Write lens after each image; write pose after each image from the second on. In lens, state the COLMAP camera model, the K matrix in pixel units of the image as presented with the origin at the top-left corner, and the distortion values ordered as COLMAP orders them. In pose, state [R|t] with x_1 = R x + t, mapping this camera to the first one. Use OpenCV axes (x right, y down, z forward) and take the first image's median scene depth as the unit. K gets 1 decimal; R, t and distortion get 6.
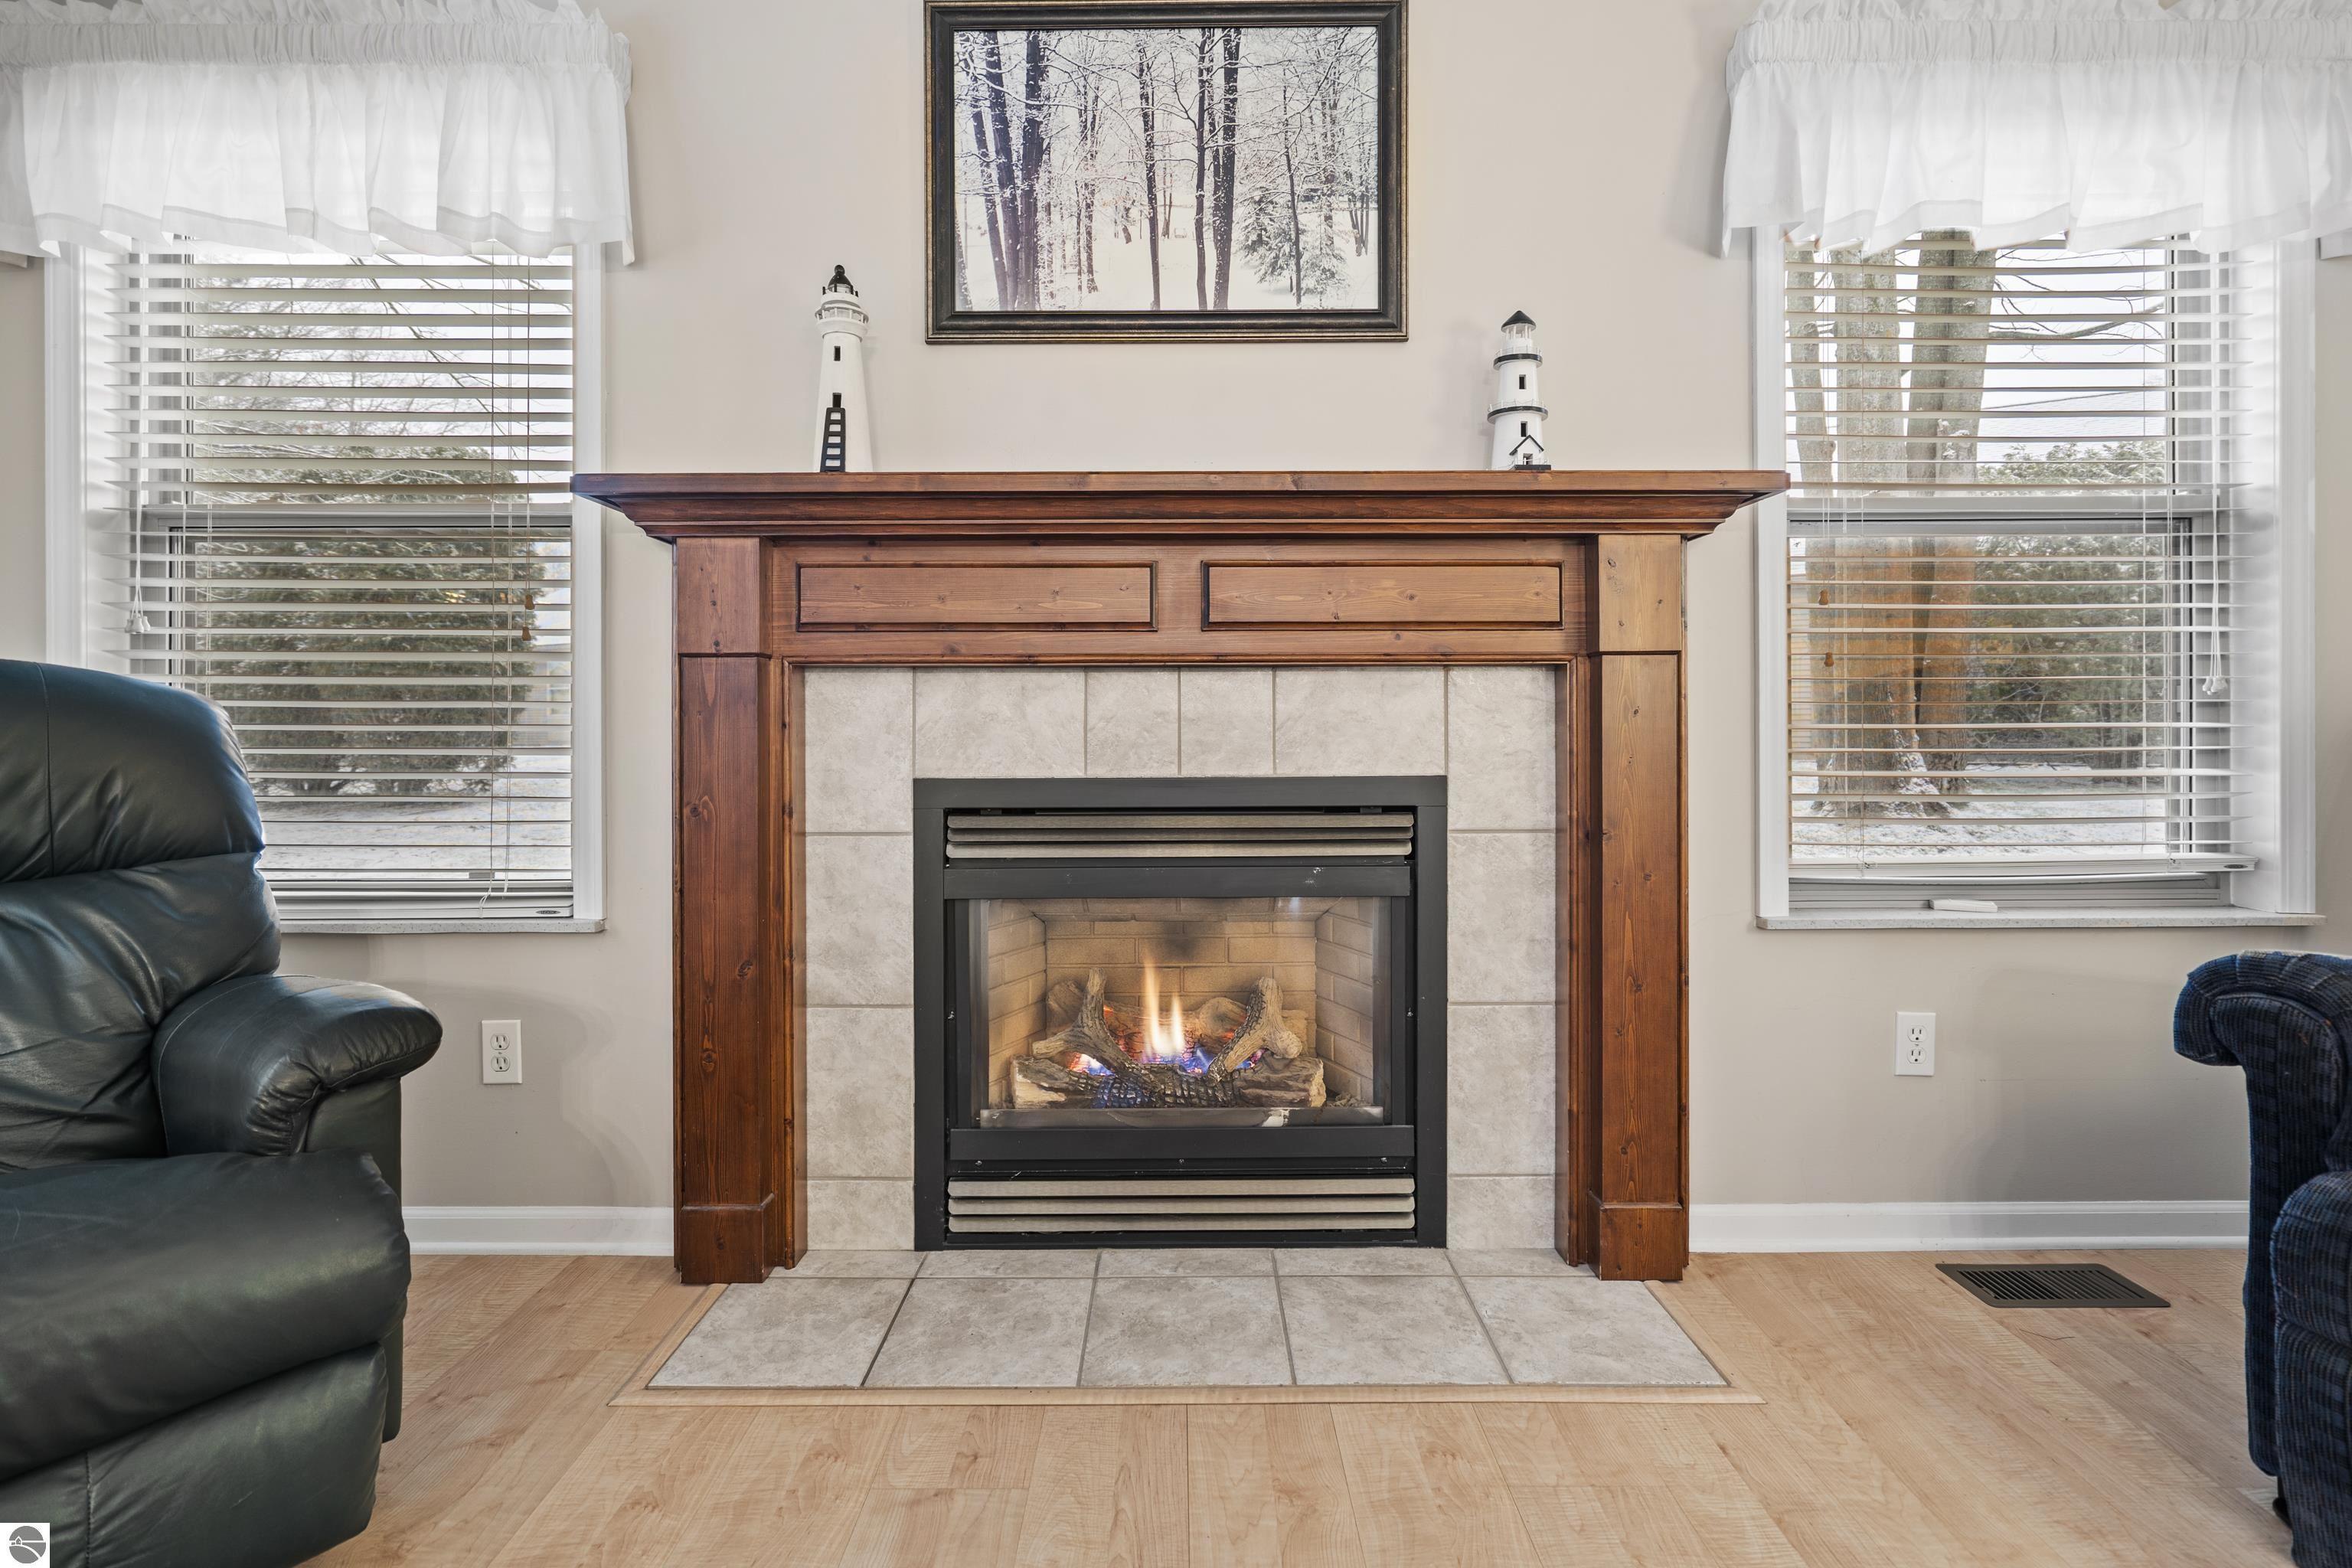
lens RADIAL K [[1085.9, 0, 1182.1], [0, 1085.9, 722.4], [0, 0, 1]] dist [-0.002825, 0.000991]
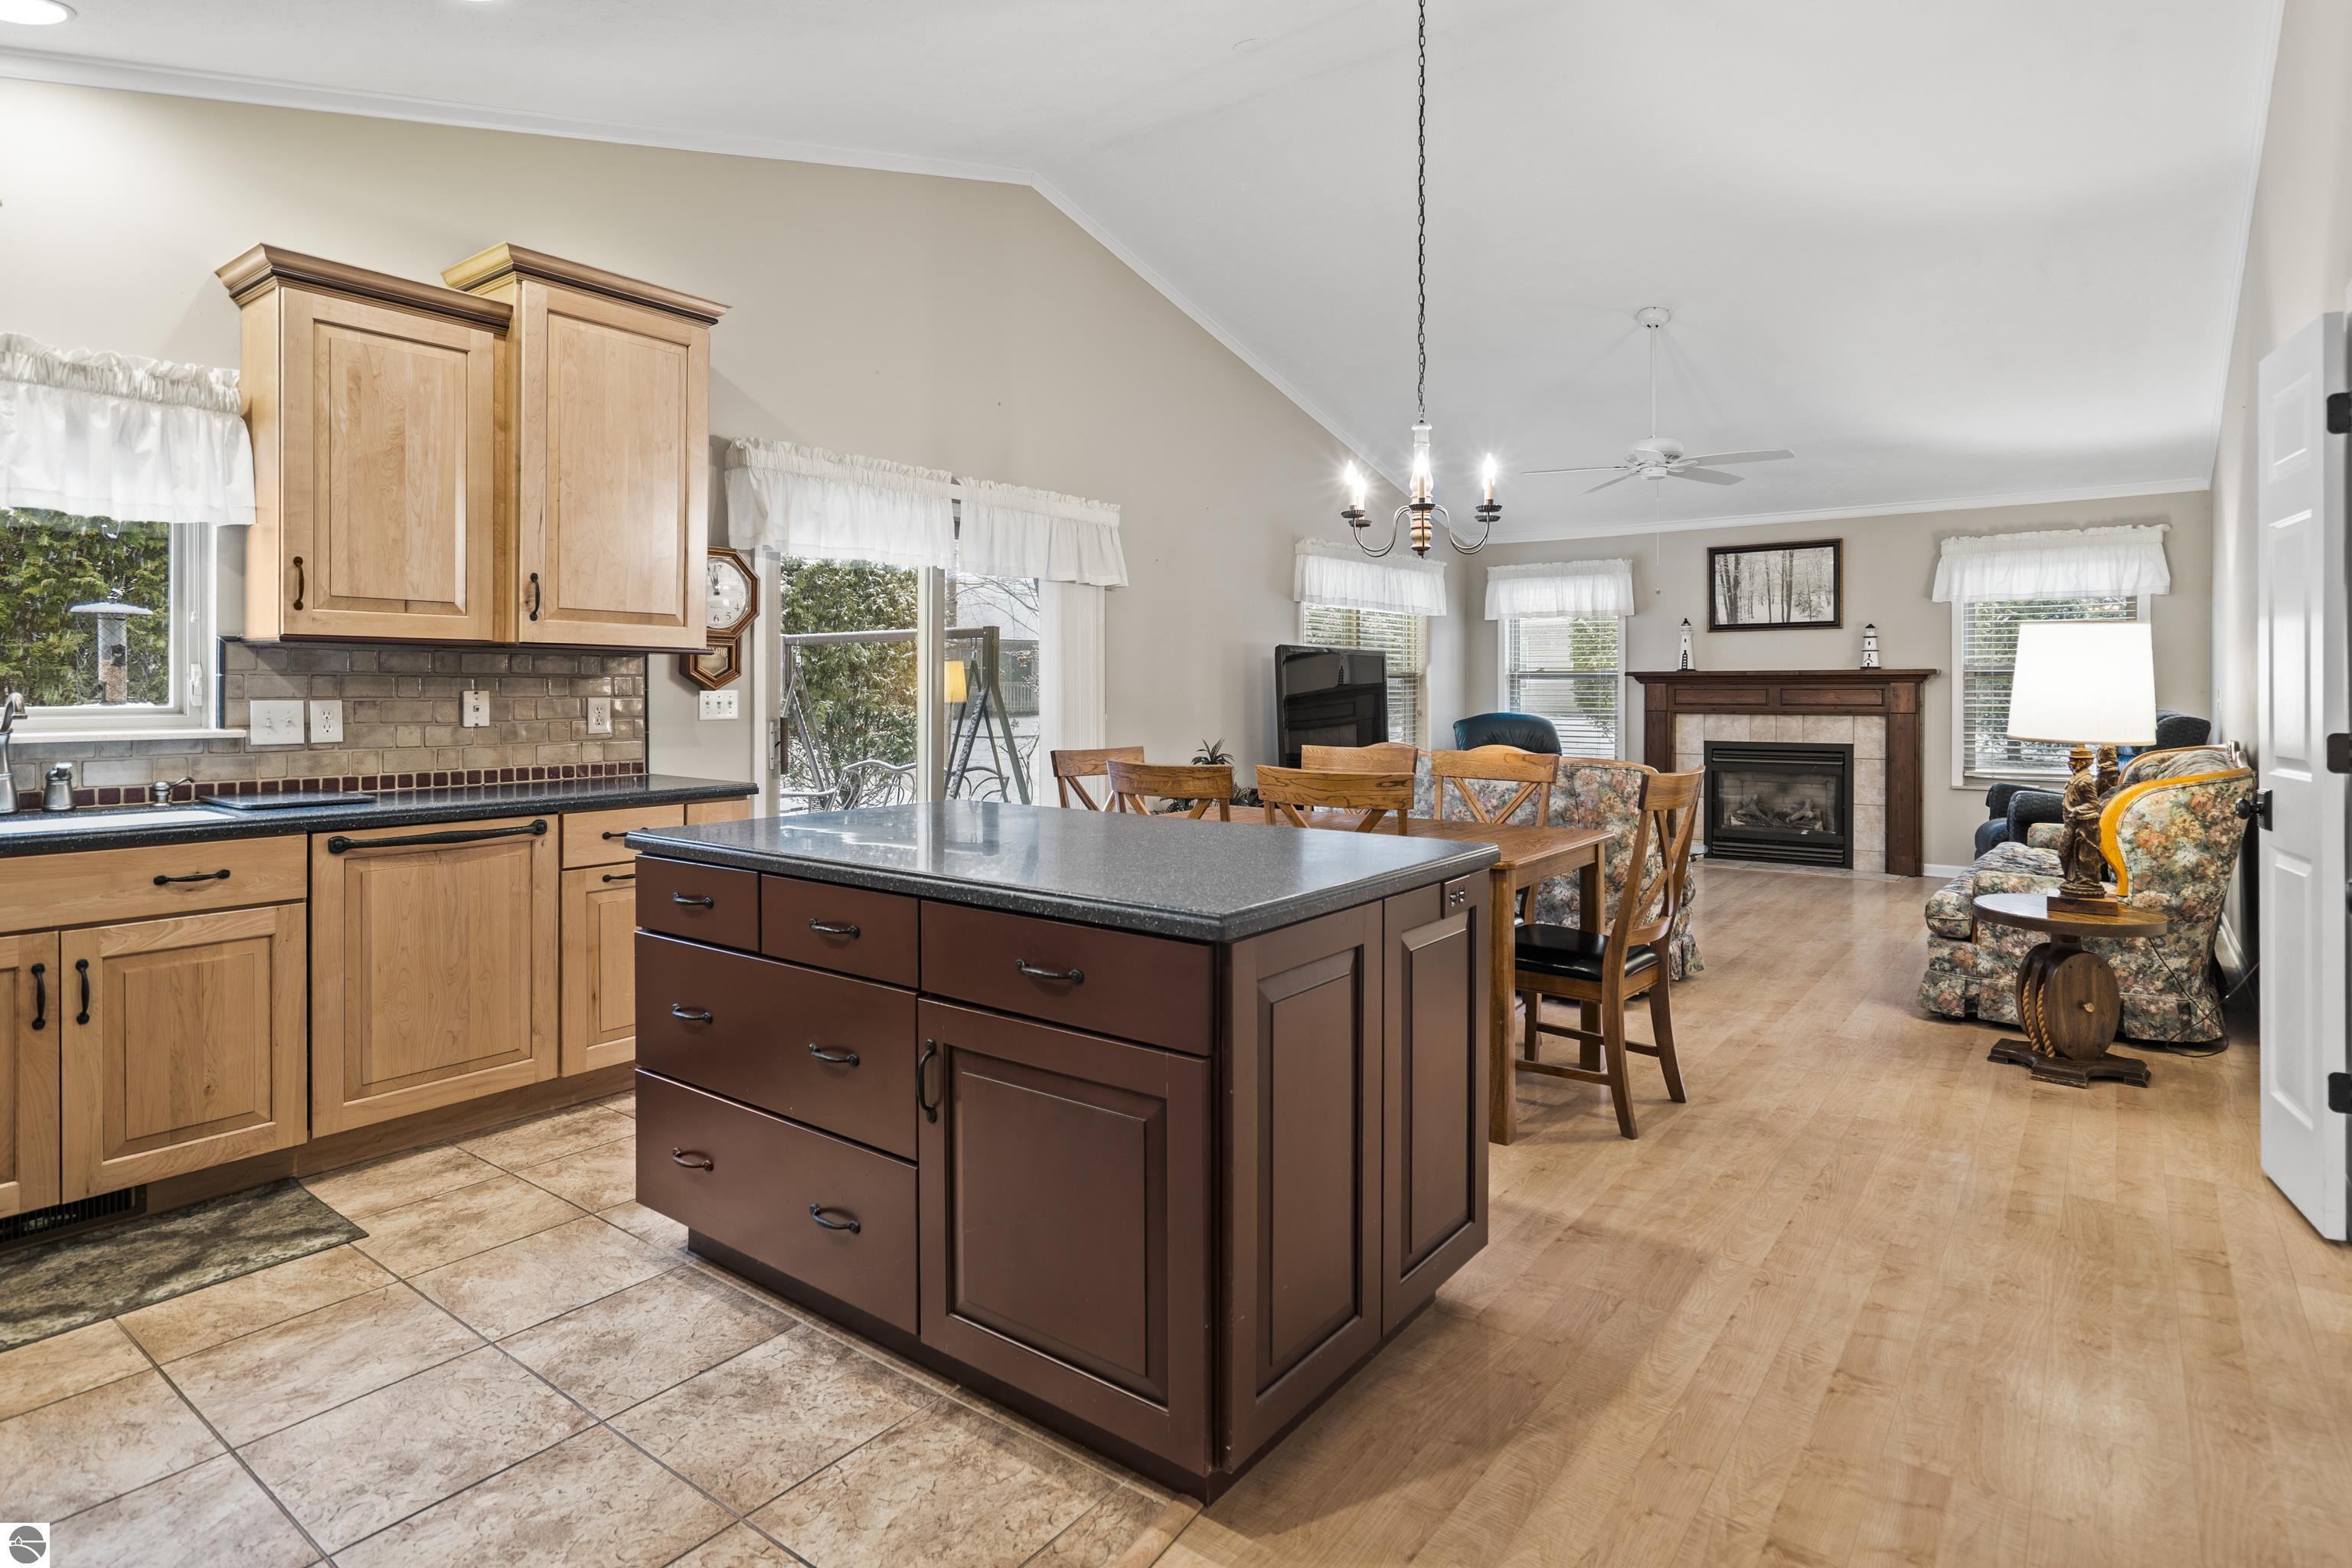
lens RADIAL K [[1240.2, 0, 1169.7], [0, 1240.2, 690.9], [0, 0, 1]] dist [0.001875, 0.000946]
pose [[0.790637, 0.004073, -0.612271, 1.002049], [-0.001209, 0.999986, 0.005091, -0.154763], [0.612283, -0.003285, 0.790632, -3.849655]]
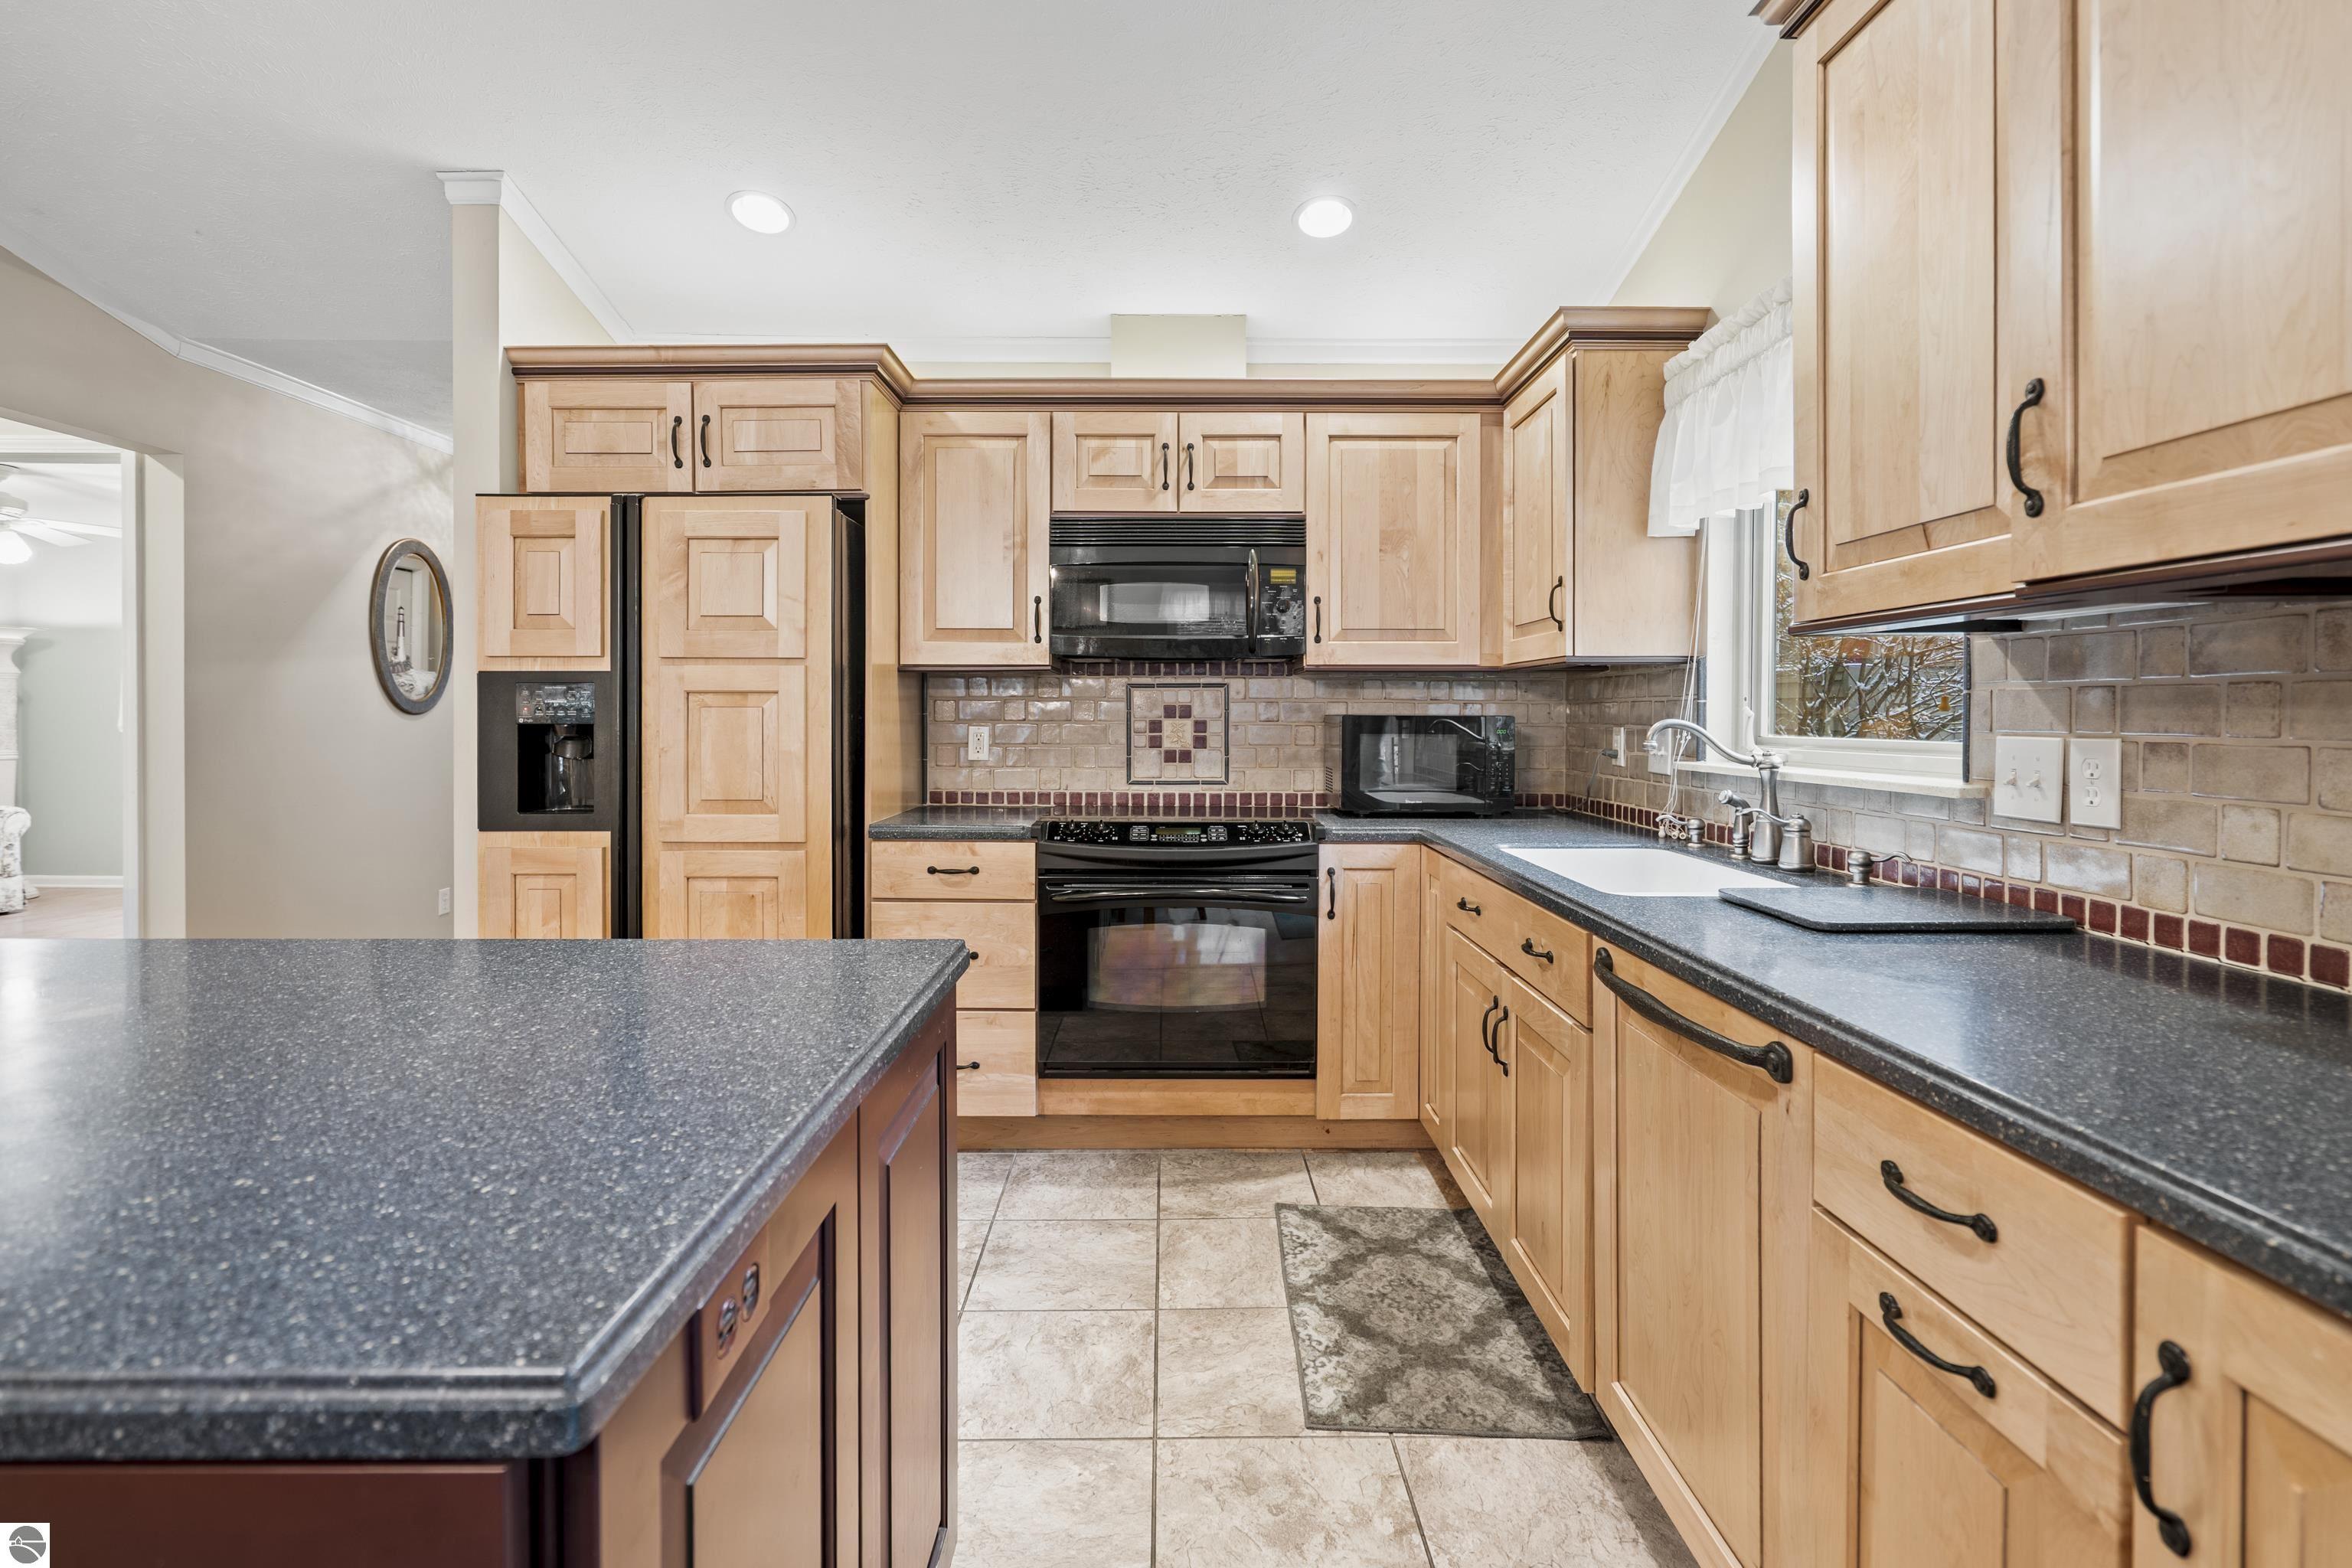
lens RADIAL K [[1085.9, 0, 1182.6], [0, 1085.9, 734.8], [0, 0, 1]] dist [-0.002825, 0.000991]
pose [[-0.999953, 0.000239, 0.009728, -0.460284], [0.000408, 0.999849, 0.017401, -0.146540], [-0.009722, 0.017404, -0.999801, -2.381373]]
